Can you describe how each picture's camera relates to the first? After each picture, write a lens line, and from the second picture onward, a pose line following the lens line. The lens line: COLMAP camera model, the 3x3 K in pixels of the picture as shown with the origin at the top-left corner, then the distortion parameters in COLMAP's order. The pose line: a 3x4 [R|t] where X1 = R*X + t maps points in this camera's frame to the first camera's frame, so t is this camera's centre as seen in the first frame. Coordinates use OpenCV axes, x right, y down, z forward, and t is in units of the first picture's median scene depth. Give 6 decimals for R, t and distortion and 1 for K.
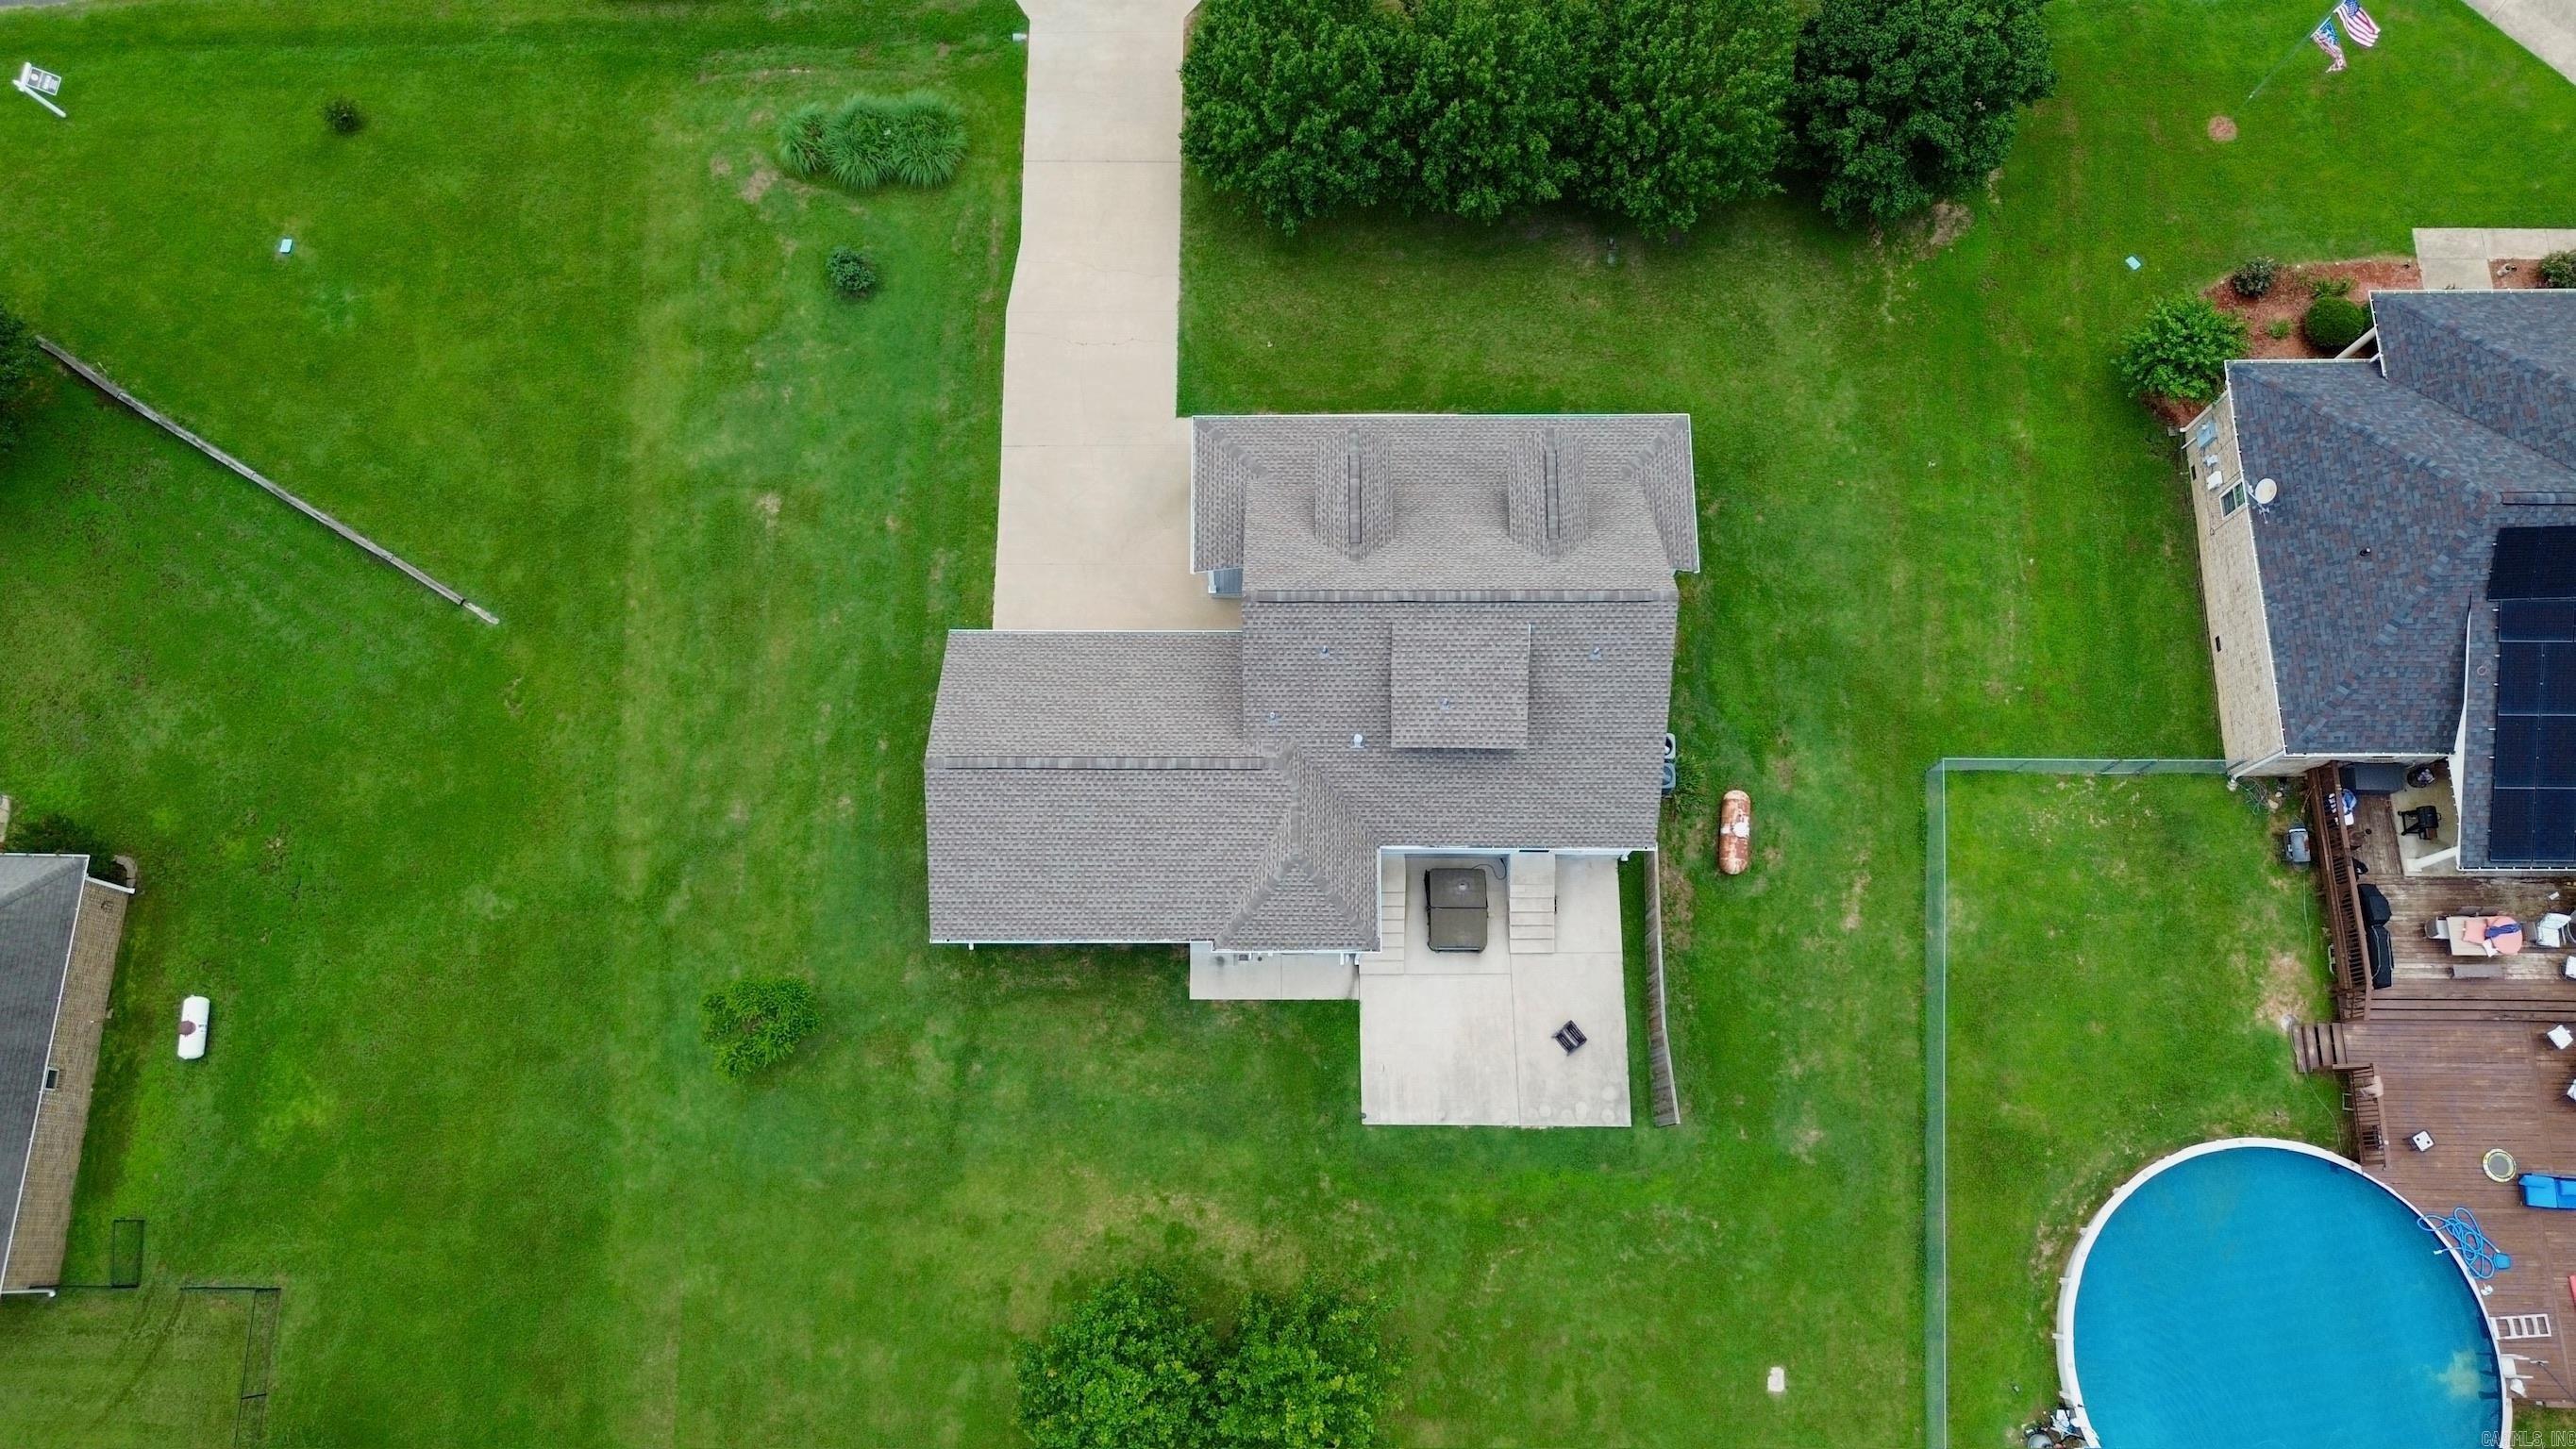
lens RADIAL K [[1824.8, 0, 1288.0], [0, 1824.8, 724.5], [0, 0, 1]] dist [0.070794, -0.065171]
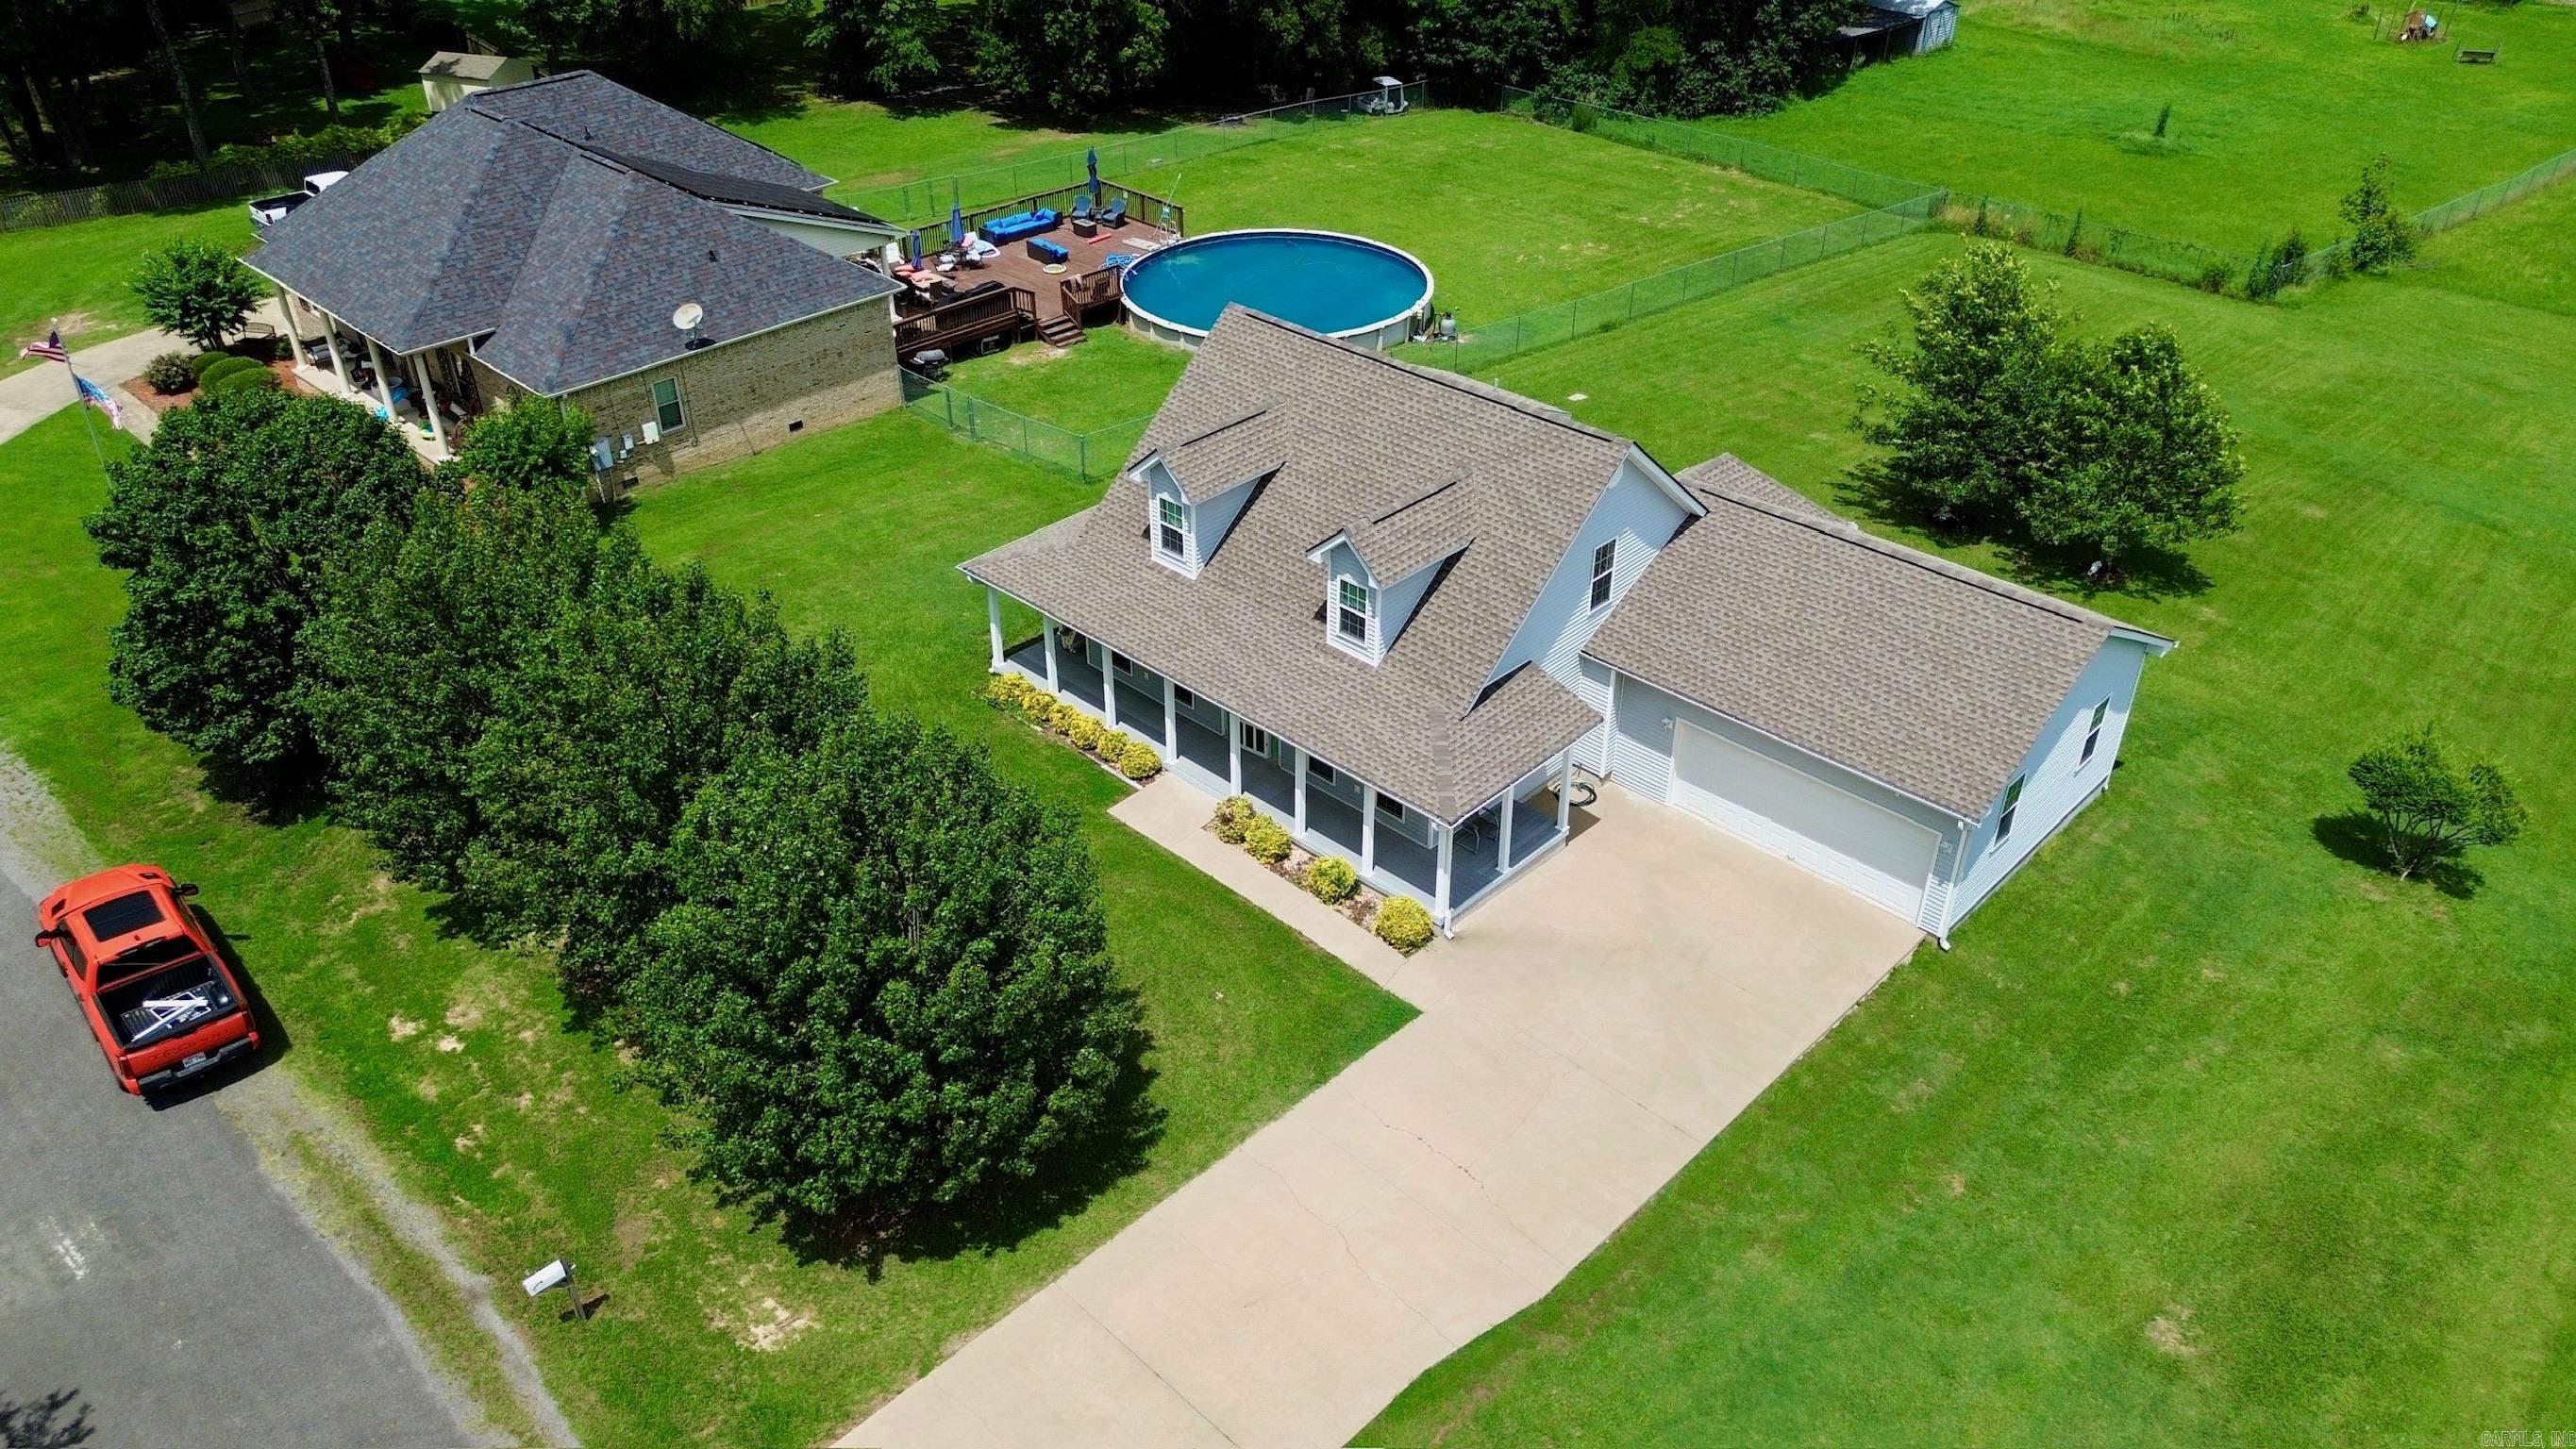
lens RADIAL K [[1824.8, 0, 1288.0], [0, 1824.8, 724.5], [0, 0, 1]] dist [0.070794, -0.065171]
pose [[-0.724506, -0.376010, 0.577674, -0.341776], [0.662818, -0.150125, 0.733576, -0.627989], [-0.189108, 0.914374, 0.357993, 0.726785]]
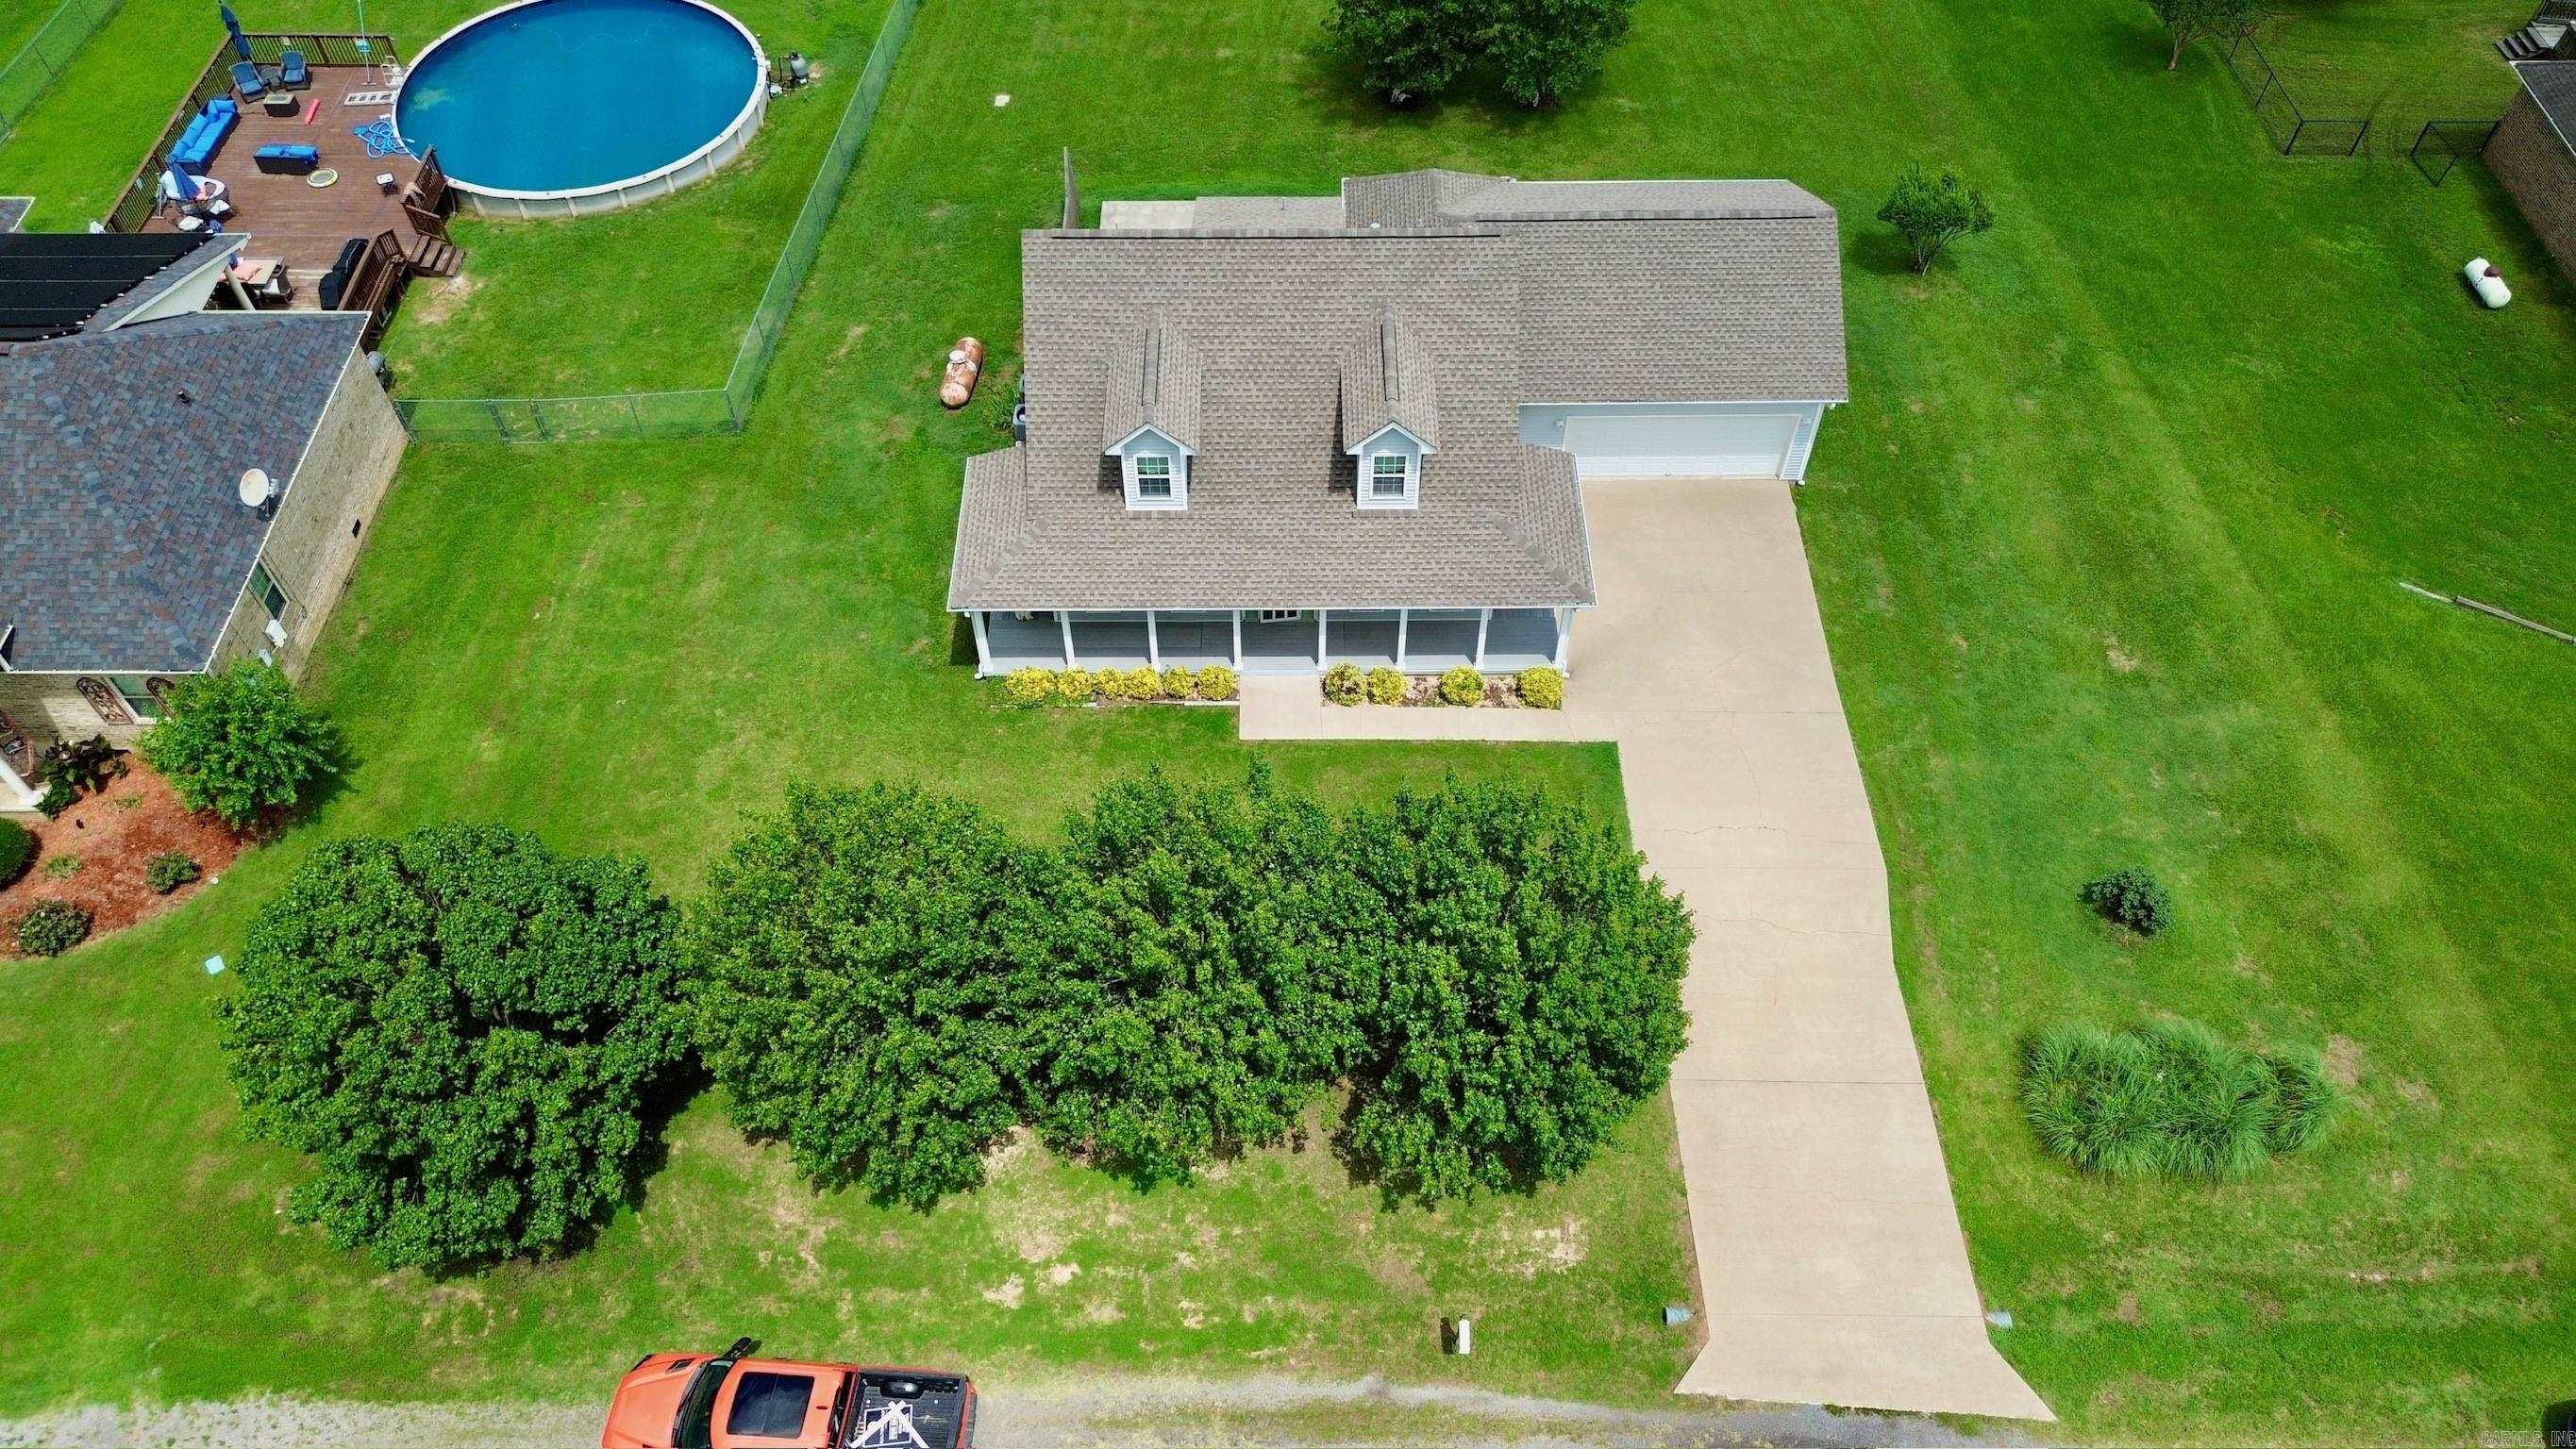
lens RADIAL K [[1824.8, 0, 1288.0], [0, 1824.8, 724.5], [0, 0, 1]] dist [0.070794, -0.065171]
pose [[-0.999969, 0.007752, -0.001518, 0.074940], [-0.005758, -0.583872, 0.811825, -0.782325], [0.005407, 0.811809, 0.583898, 0.571198]]
